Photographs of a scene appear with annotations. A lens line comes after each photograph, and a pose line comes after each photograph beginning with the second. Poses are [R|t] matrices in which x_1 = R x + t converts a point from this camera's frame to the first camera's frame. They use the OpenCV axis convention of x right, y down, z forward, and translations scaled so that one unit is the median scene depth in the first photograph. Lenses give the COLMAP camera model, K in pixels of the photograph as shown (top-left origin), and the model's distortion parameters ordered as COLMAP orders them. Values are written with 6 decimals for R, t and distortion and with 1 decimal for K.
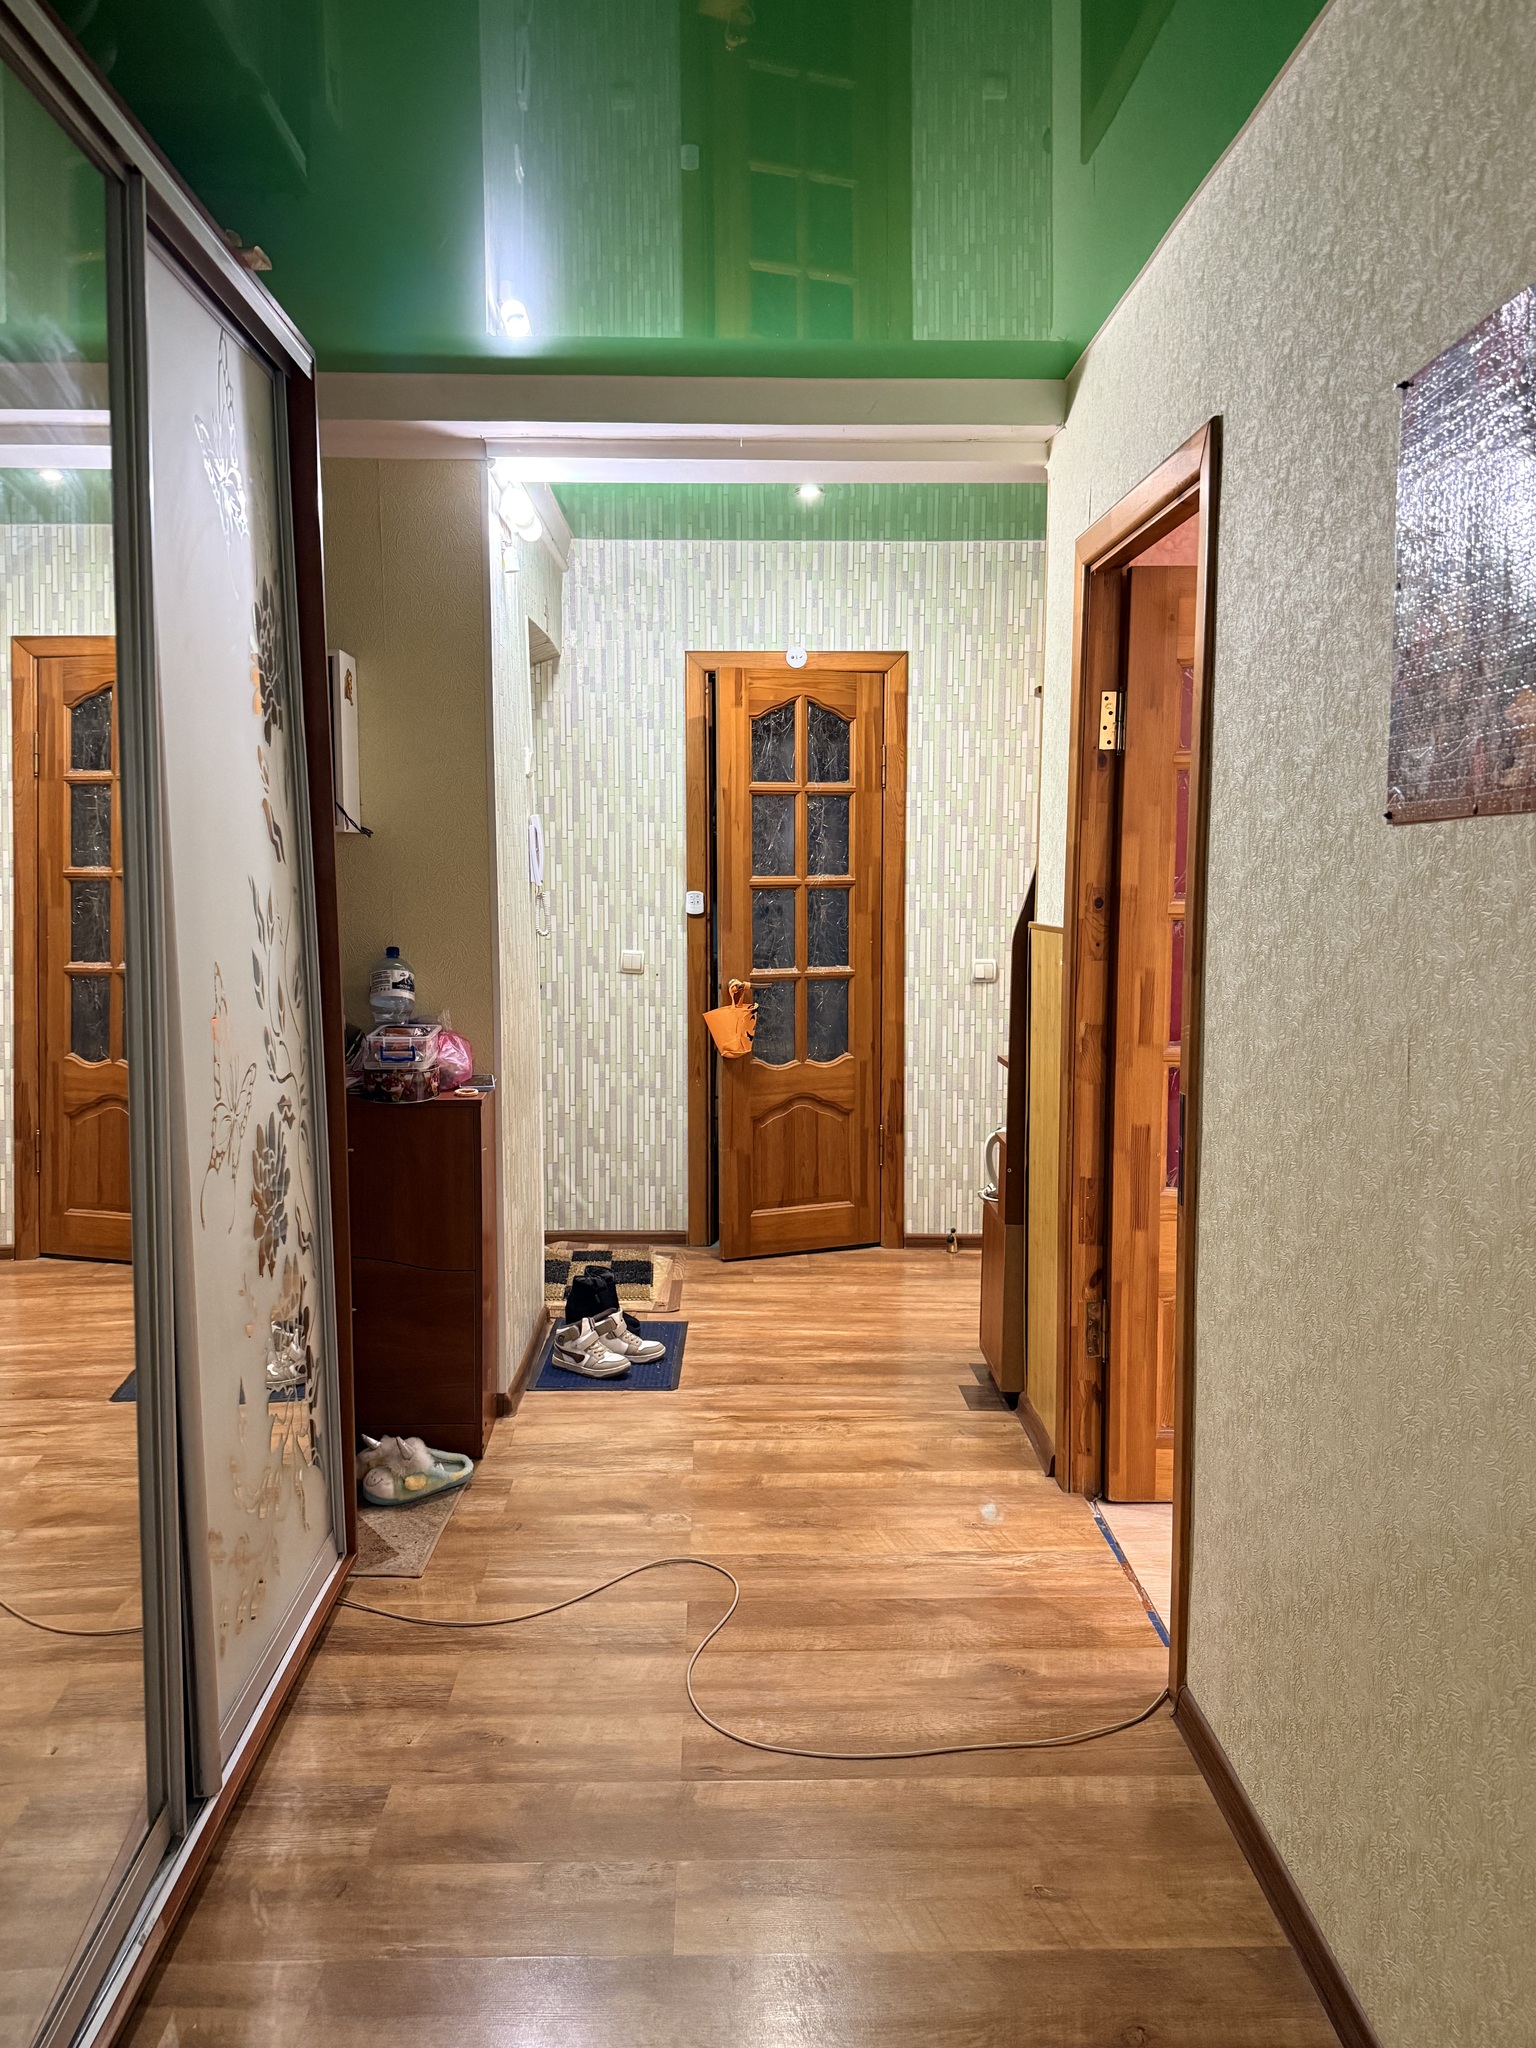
lens RADIAL K [[1554.9, 0, 764.6], [0, 1554.9, 1016.9], [0, 0, 1]] dist [0.051076, -0.058261]
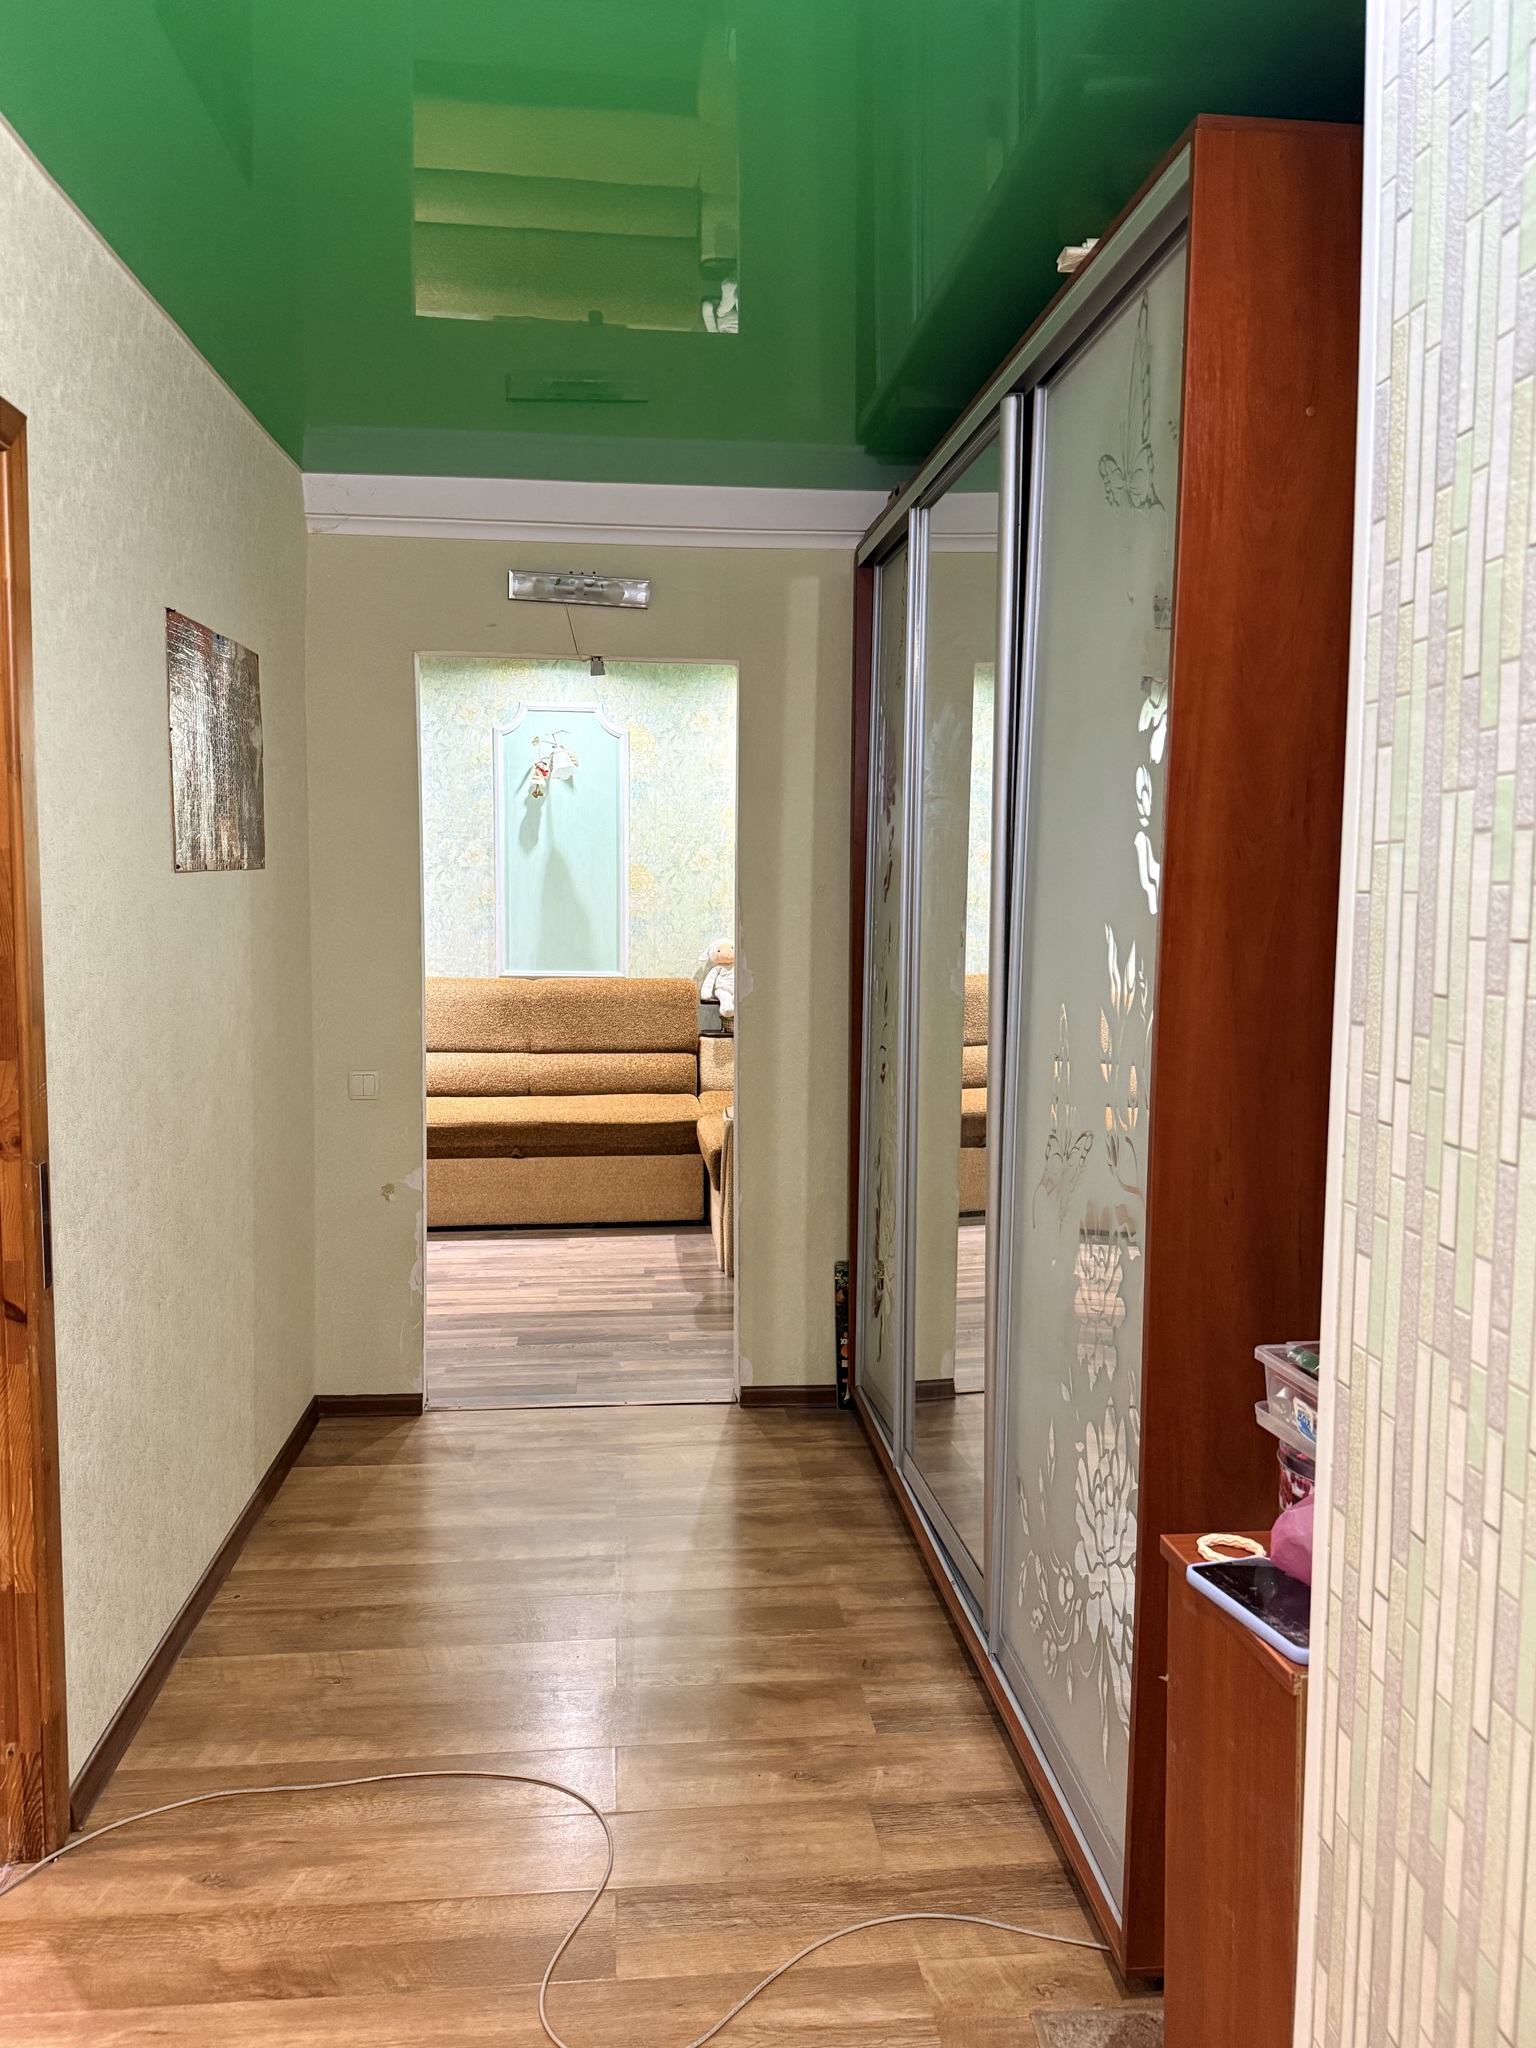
lens RADIAL K [[1554.9, 0, 767.7], [0, 1554.9, 1022.4], [0, 0, 1]] dist [0.051076, -0.058261]
pose [[-0.997743, -0.000146, -0.067152, -0.082004], [-0.012781, 0.982130, 0.187767, -0.202398], [0.065924, 0.188202, -0.979915, 1.883588]]
